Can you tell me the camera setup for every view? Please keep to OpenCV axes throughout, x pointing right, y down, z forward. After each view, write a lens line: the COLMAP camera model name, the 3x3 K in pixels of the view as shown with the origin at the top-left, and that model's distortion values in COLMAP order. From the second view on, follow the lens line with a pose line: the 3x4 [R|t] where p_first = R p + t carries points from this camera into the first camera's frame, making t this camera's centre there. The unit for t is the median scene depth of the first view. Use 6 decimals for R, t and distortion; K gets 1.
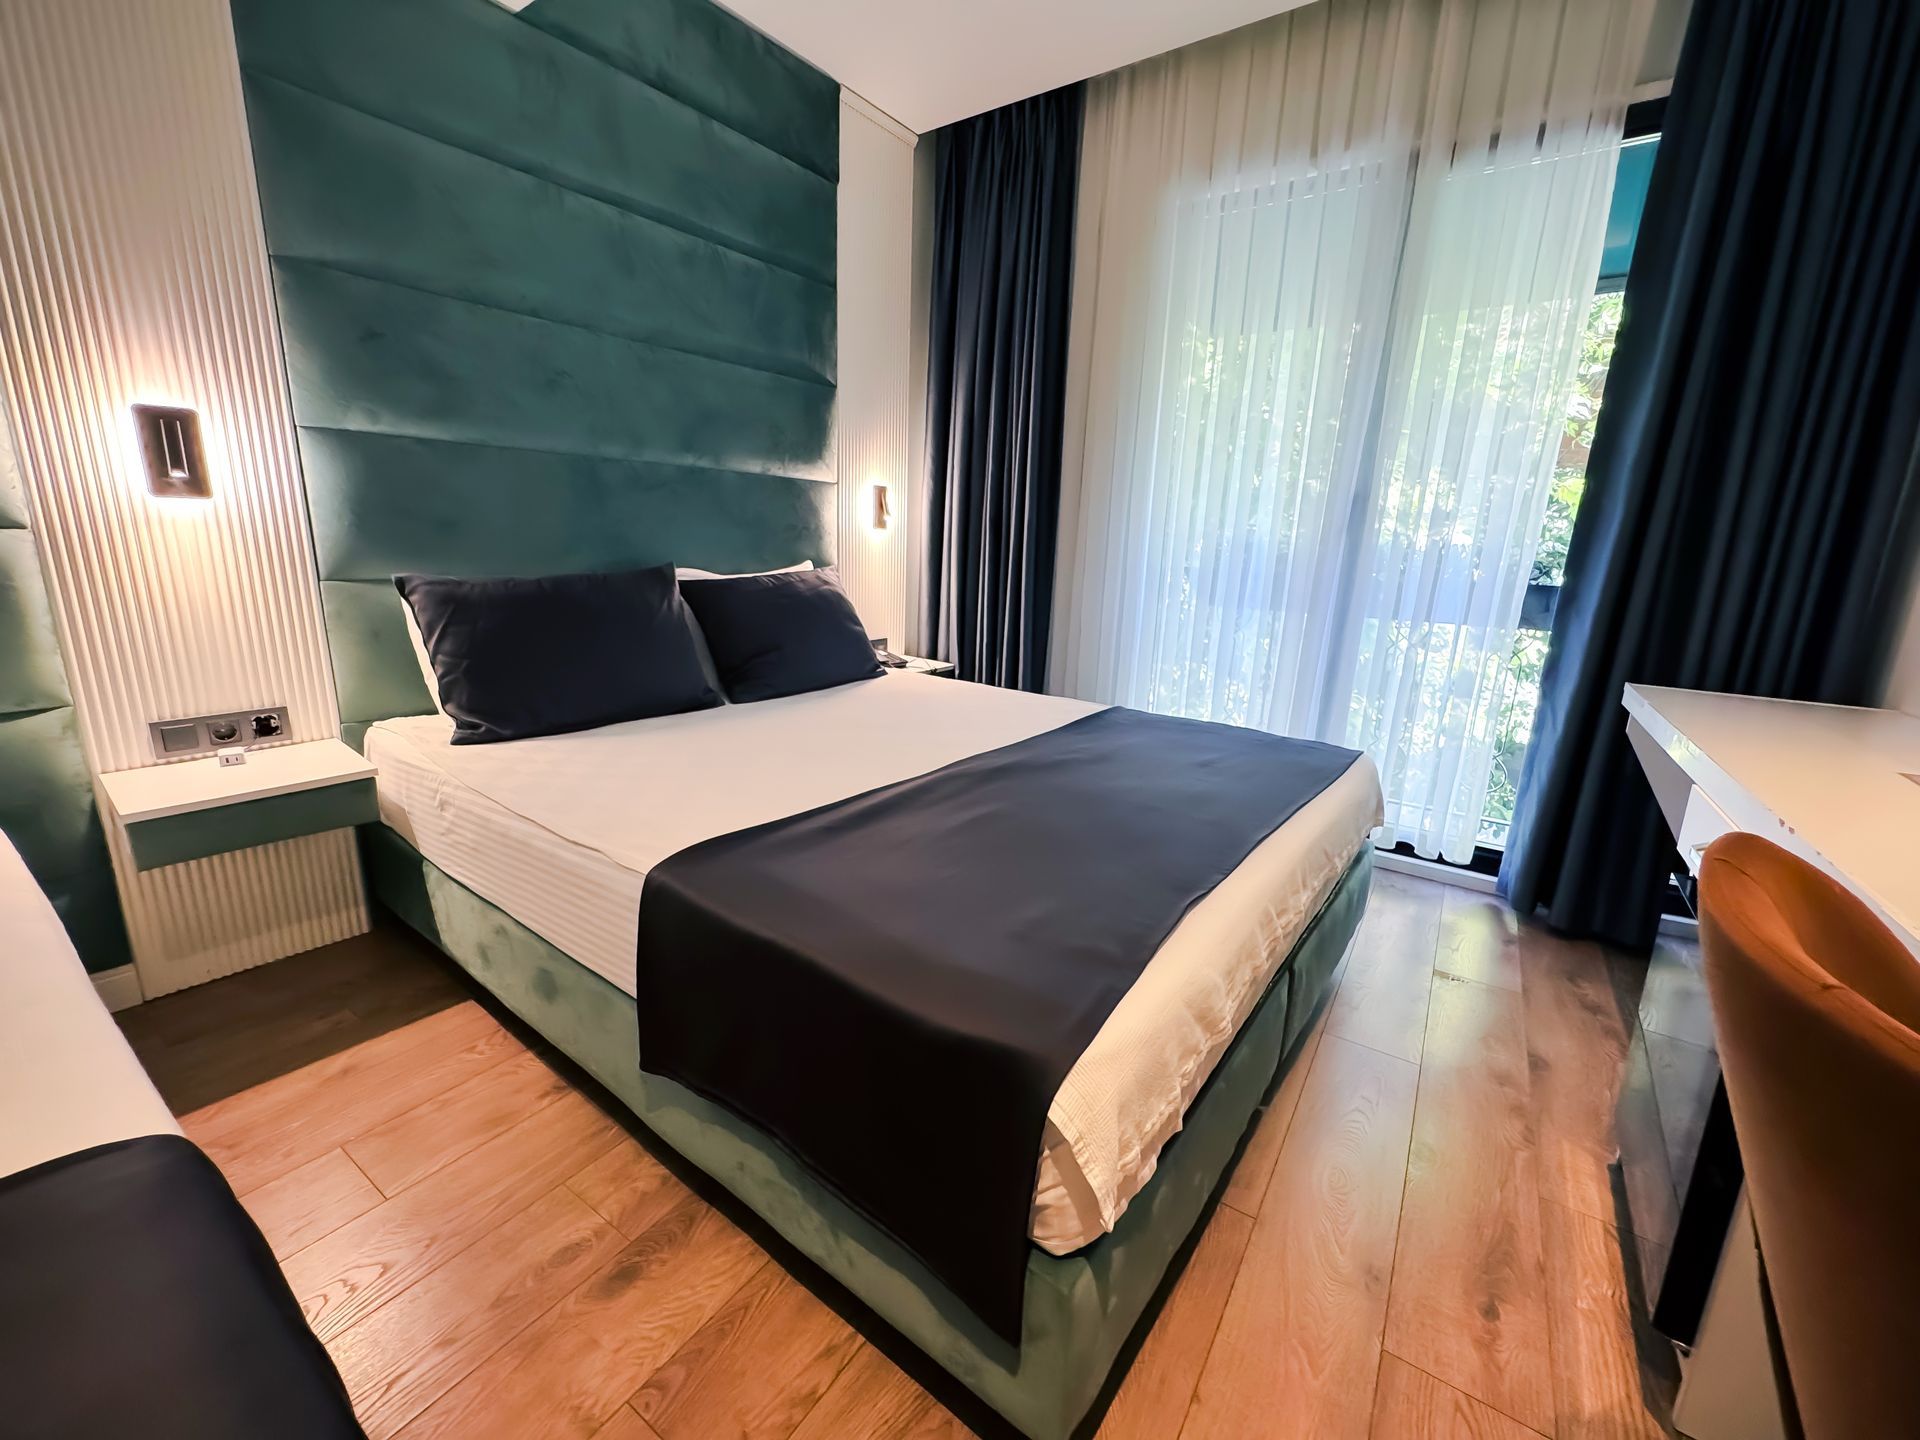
lens RADIAL K [[795.1, 0, 957.3], [0, 795.1, 735.0], [0, 0, 1]] dist [-0.002976, -0.000046]
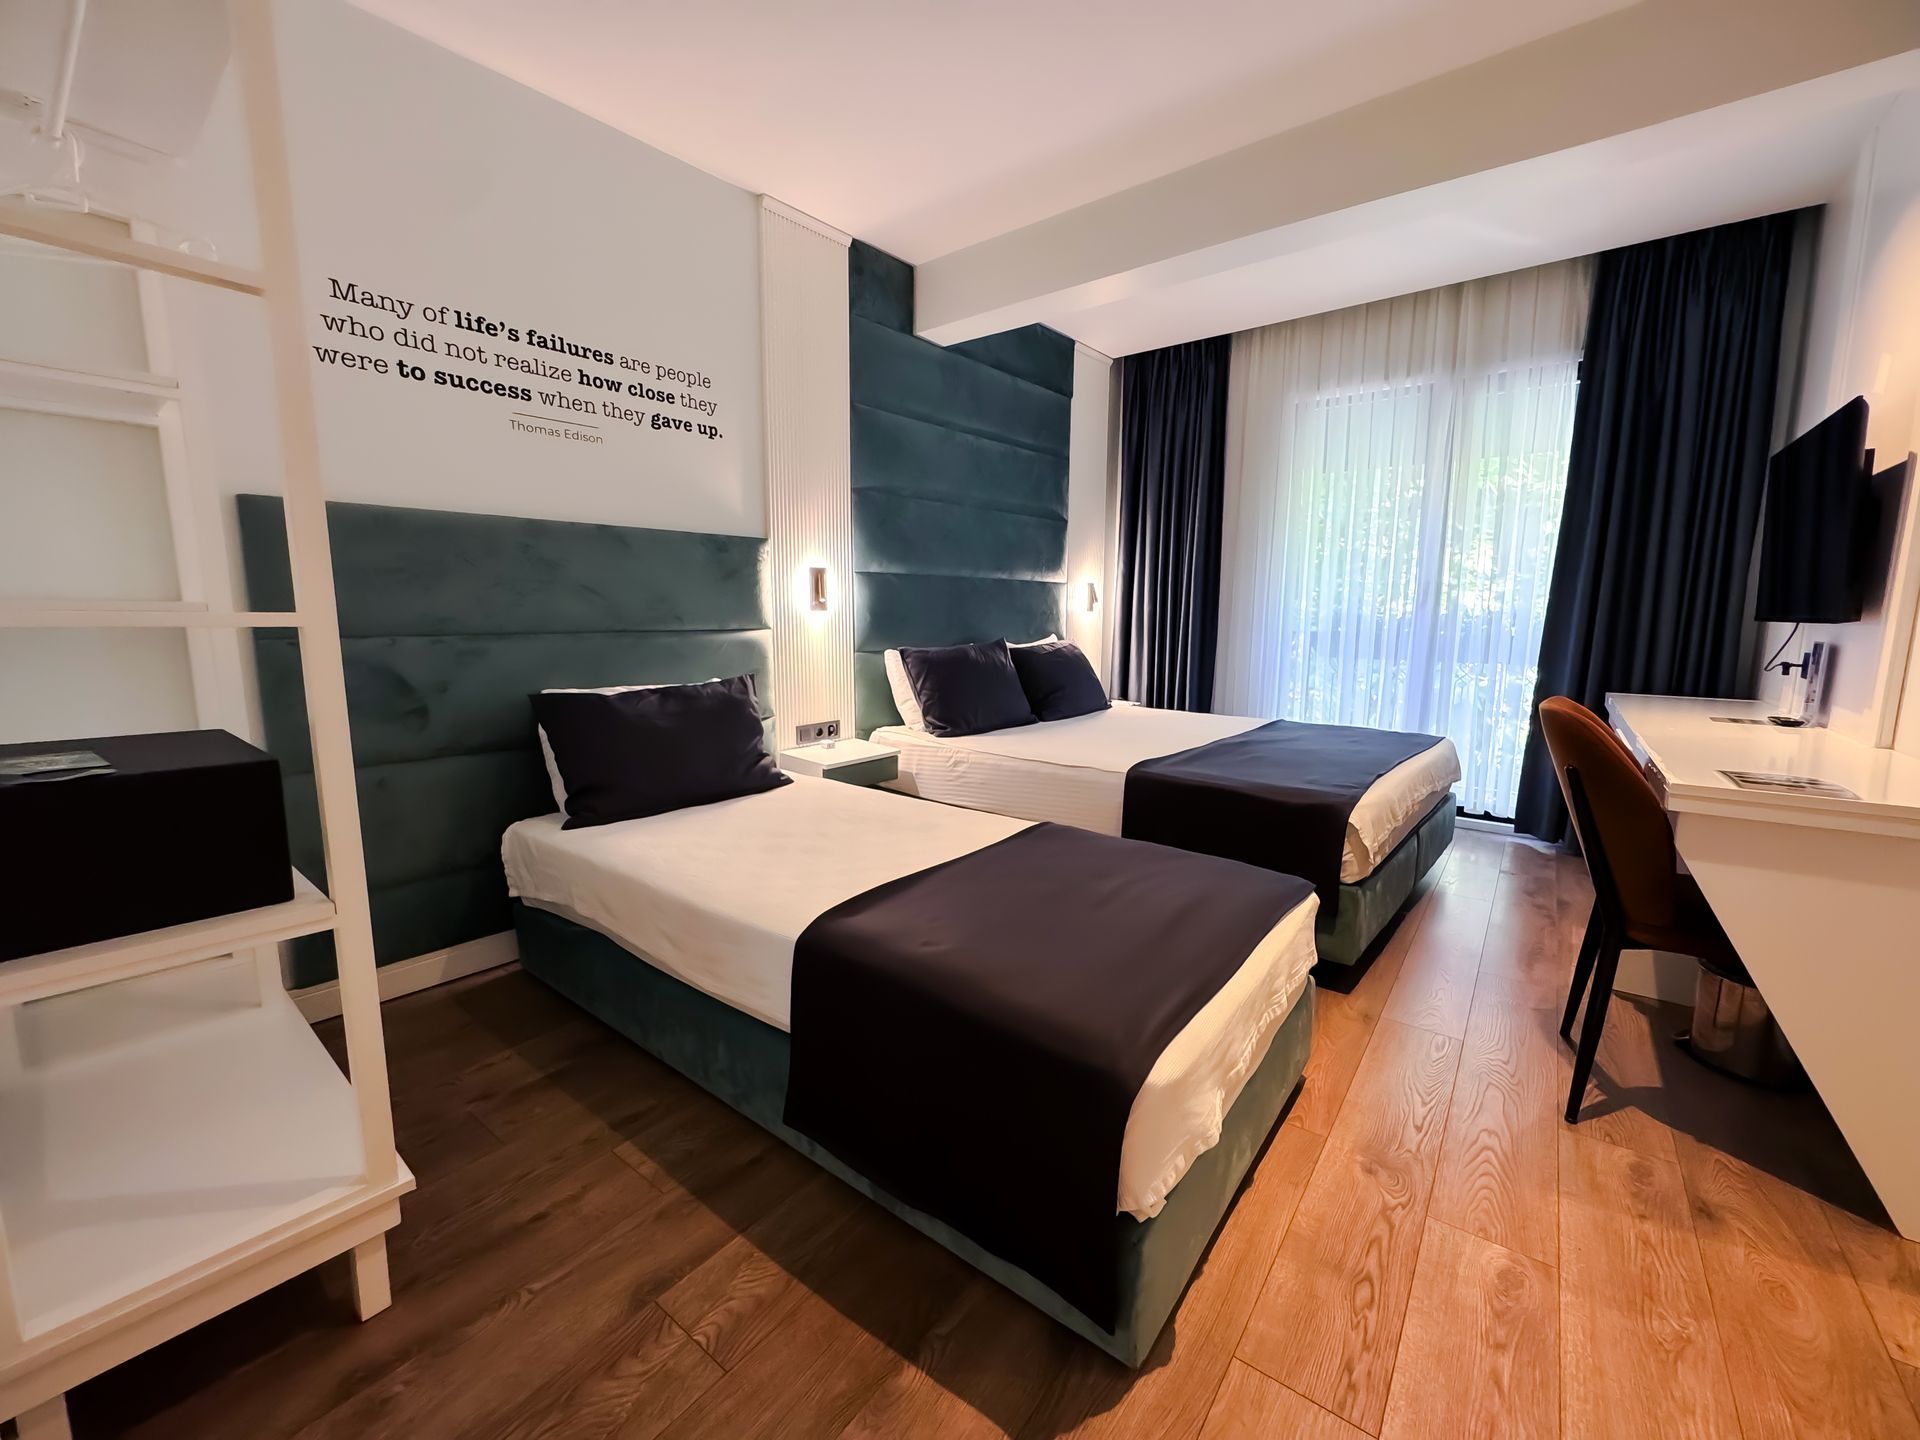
lens RADIAL K [[795.1, 0, 957.3], [0, 795.1, 735.0], [0, 0, 1]] dist [-0.002976, -0.000046]
pose [[0.997938, -0.022374, -0.060166, -0.341823], [0.016979, 0.995911, -0.088733, 0.123114], [0.061905, 0.087528, 0.994237, -0.601108]]
